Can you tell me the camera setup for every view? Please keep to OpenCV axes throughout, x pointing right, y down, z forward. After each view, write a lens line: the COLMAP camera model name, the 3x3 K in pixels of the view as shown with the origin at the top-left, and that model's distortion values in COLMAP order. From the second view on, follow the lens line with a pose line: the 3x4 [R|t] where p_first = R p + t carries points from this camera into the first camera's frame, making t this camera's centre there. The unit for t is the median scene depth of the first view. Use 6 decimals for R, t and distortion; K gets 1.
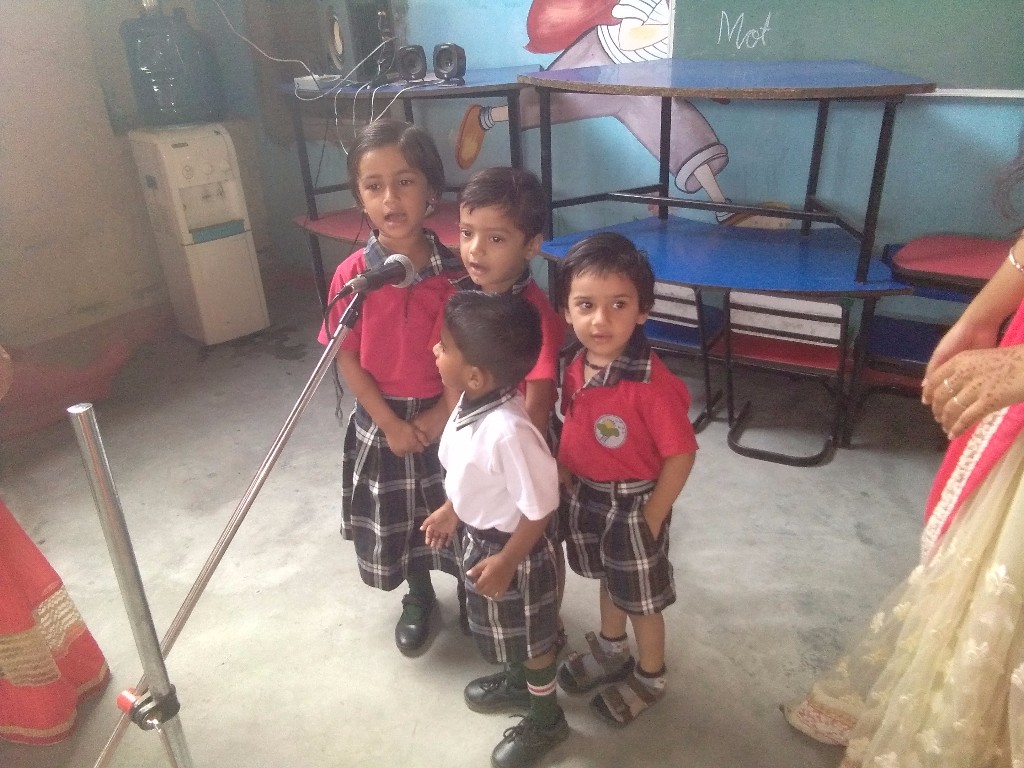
lens RADIAL K [[824.3, 0, 509.8], [0, 824.3, 384.6], [0, 0, 1]] dist [0.044311, -0.004101]
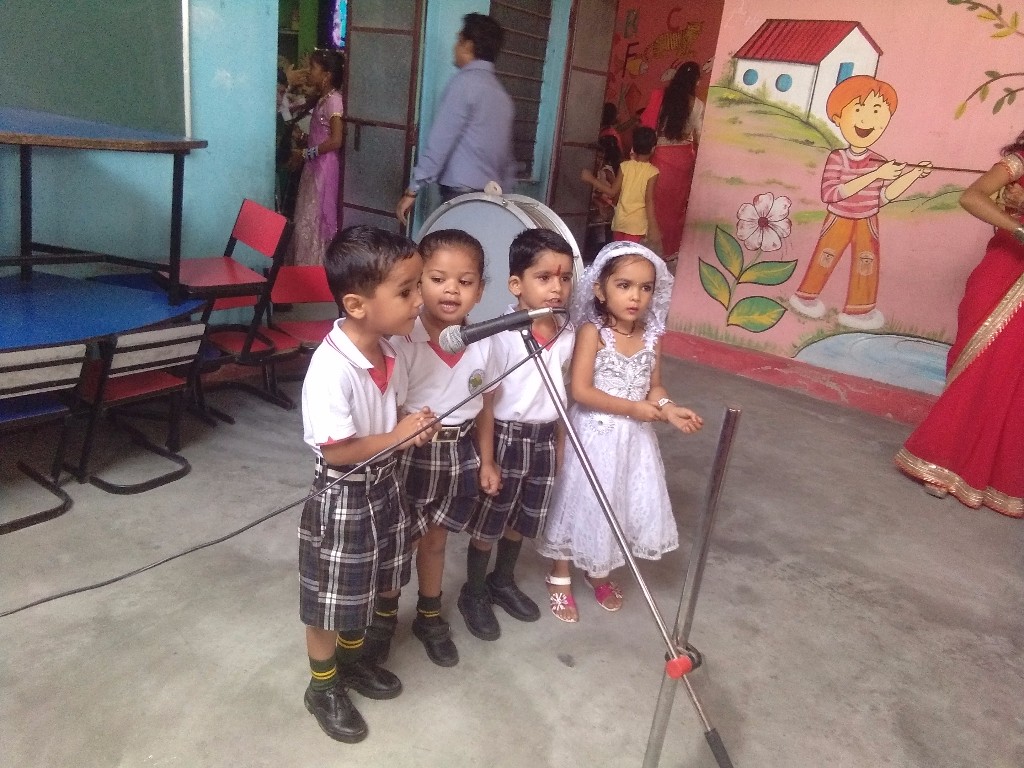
lens RADIAL K [[832.0, 0, 505.0], [0, 832.0, 384.9], [0, 0, 1]] dist [0.058579, -0.056365]
pose [[0.029562, -0.268384, 0.962858, -0.703227], [0.287182, 0.924946, 0.249000, -0.174363], [-0.957420, 0.269155, 0.104418, 0.450189]]
